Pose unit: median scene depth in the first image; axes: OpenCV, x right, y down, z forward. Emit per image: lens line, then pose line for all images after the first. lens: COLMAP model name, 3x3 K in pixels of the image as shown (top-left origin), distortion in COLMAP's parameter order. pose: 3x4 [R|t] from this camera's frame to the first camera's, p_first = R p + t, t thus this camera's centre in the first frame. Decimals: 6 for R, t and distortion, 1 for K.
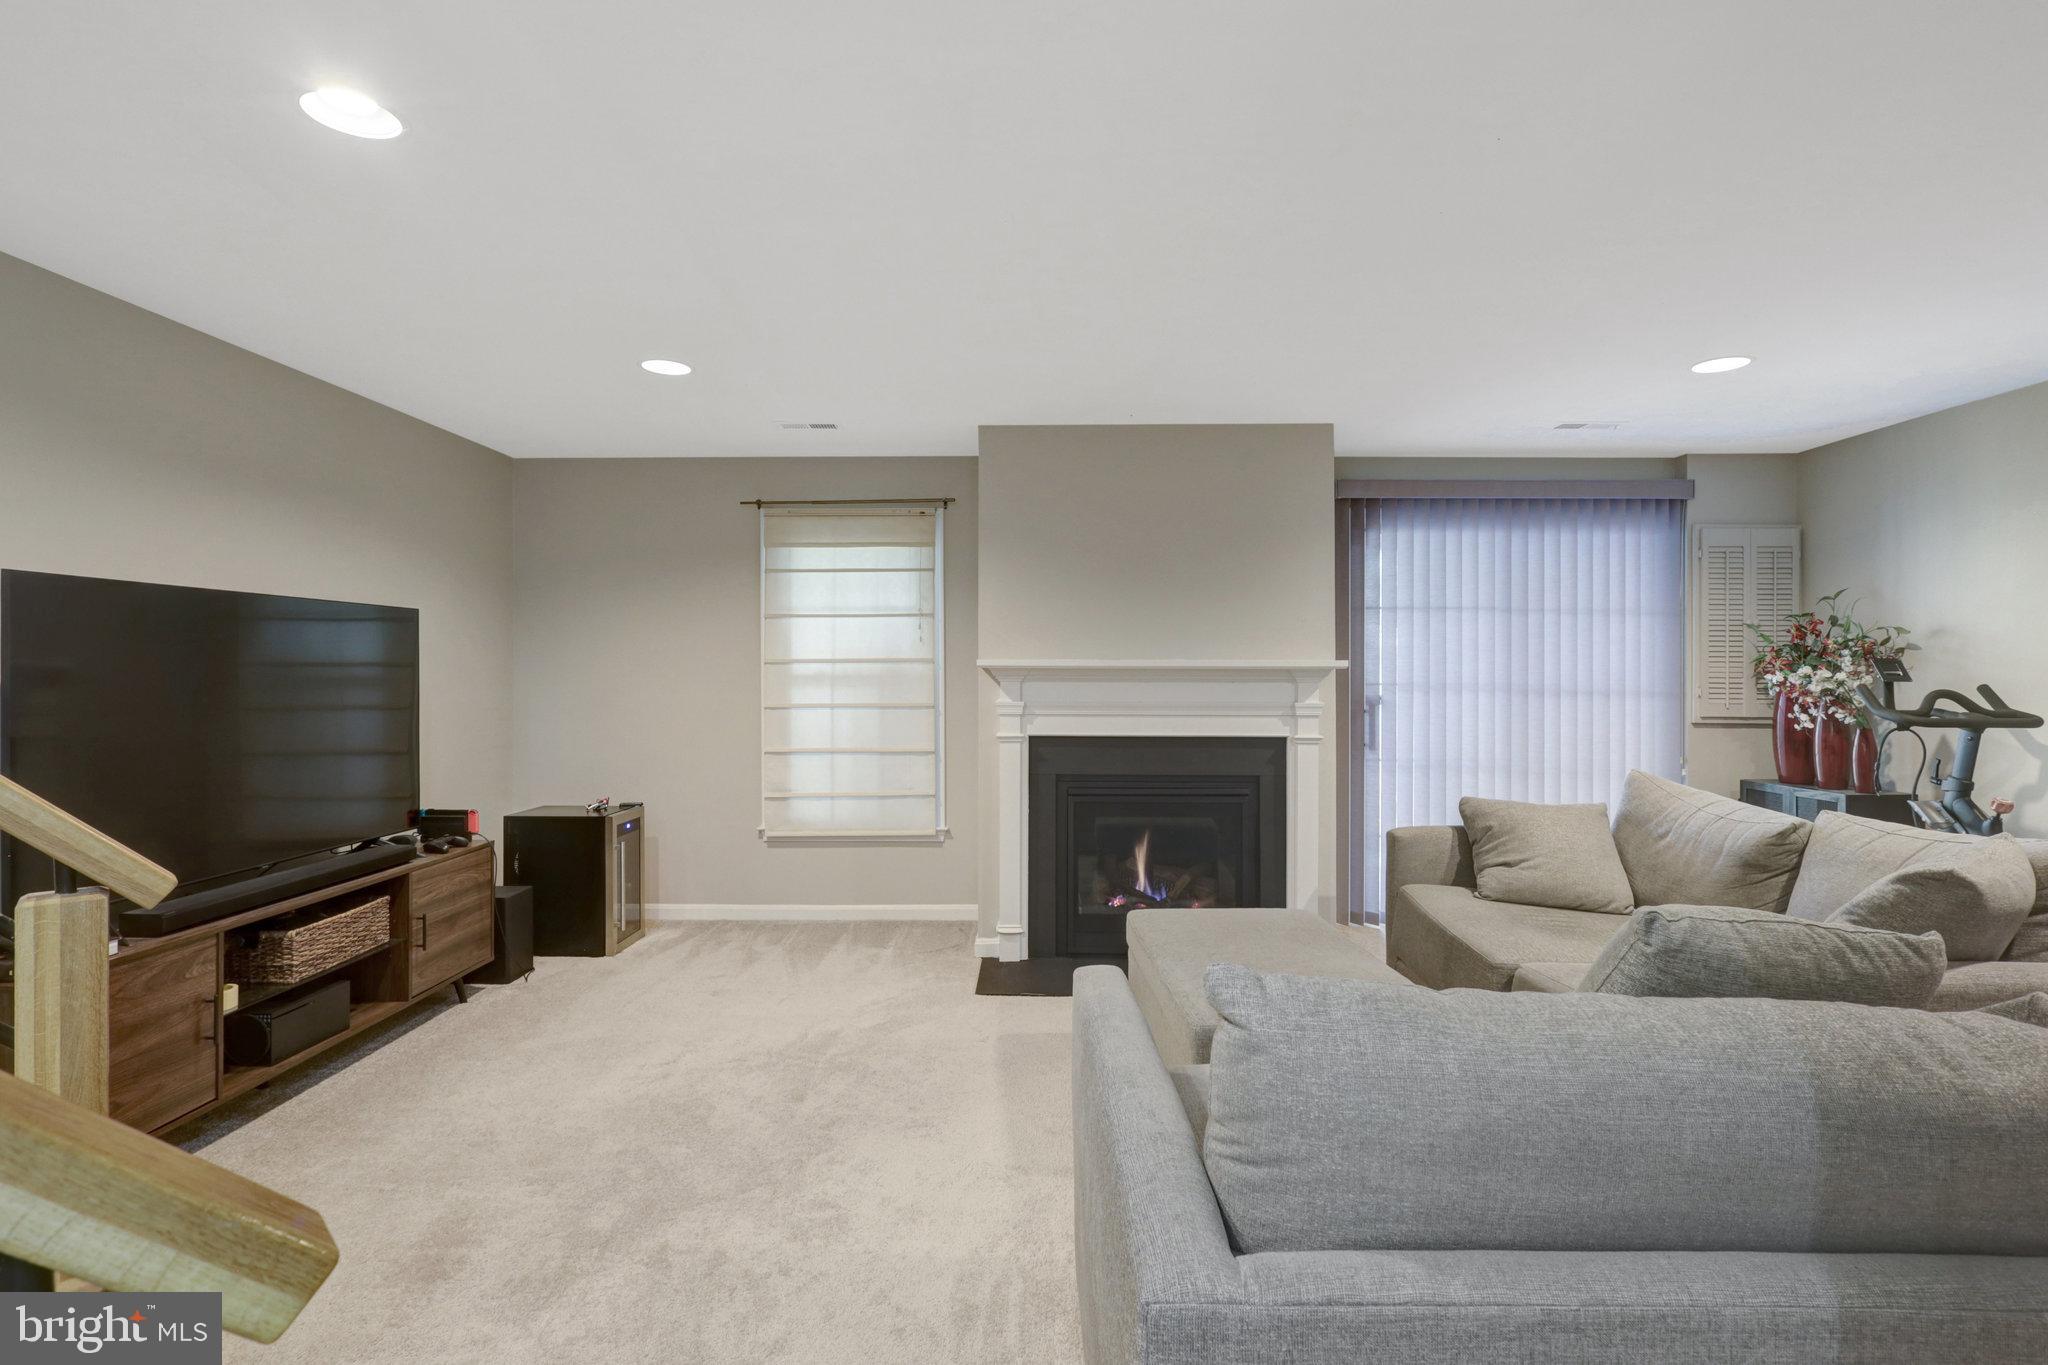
lens RADIAL K [[962.4, 0, 1019.2], [0, 962.4, 676.4], [0, 0, 1]] dist [-0.000727, 0.000718]
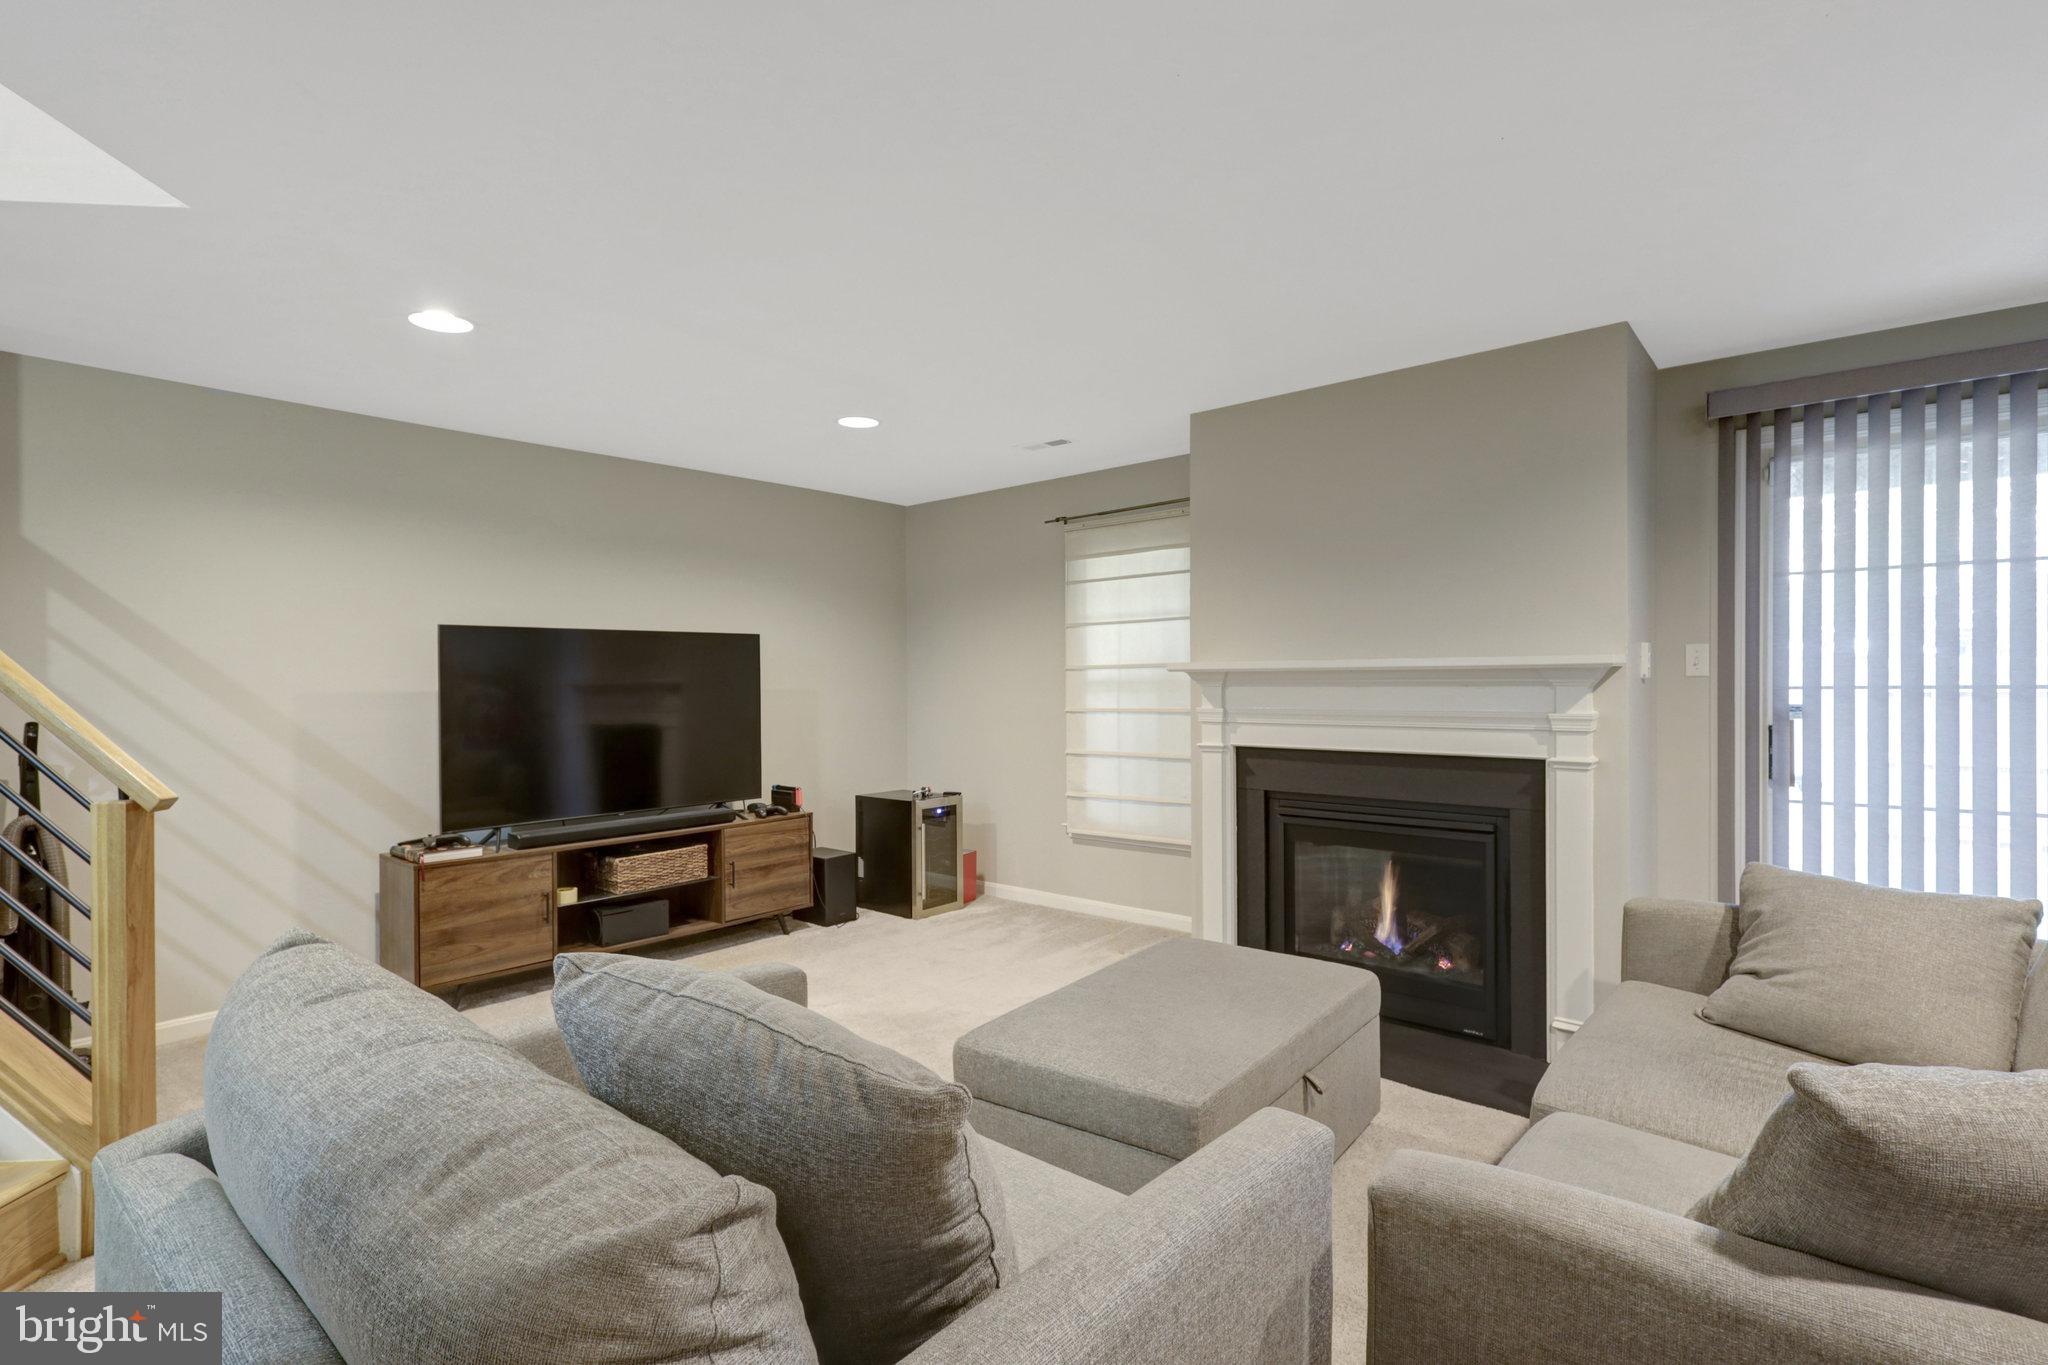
lens RADIAL K [[967.0, 0, 1024.0], [0, 967.0, 682.5], [0, 0, 1]] dist [0.000460, 0.000338]
pose [[0.771665, -0.007422, -0.635986, 0.440538], [0.008838, 0.999960, -0.000947, 0.000854], [0.635968, -0.004890, 0.771700, 0.167840]]
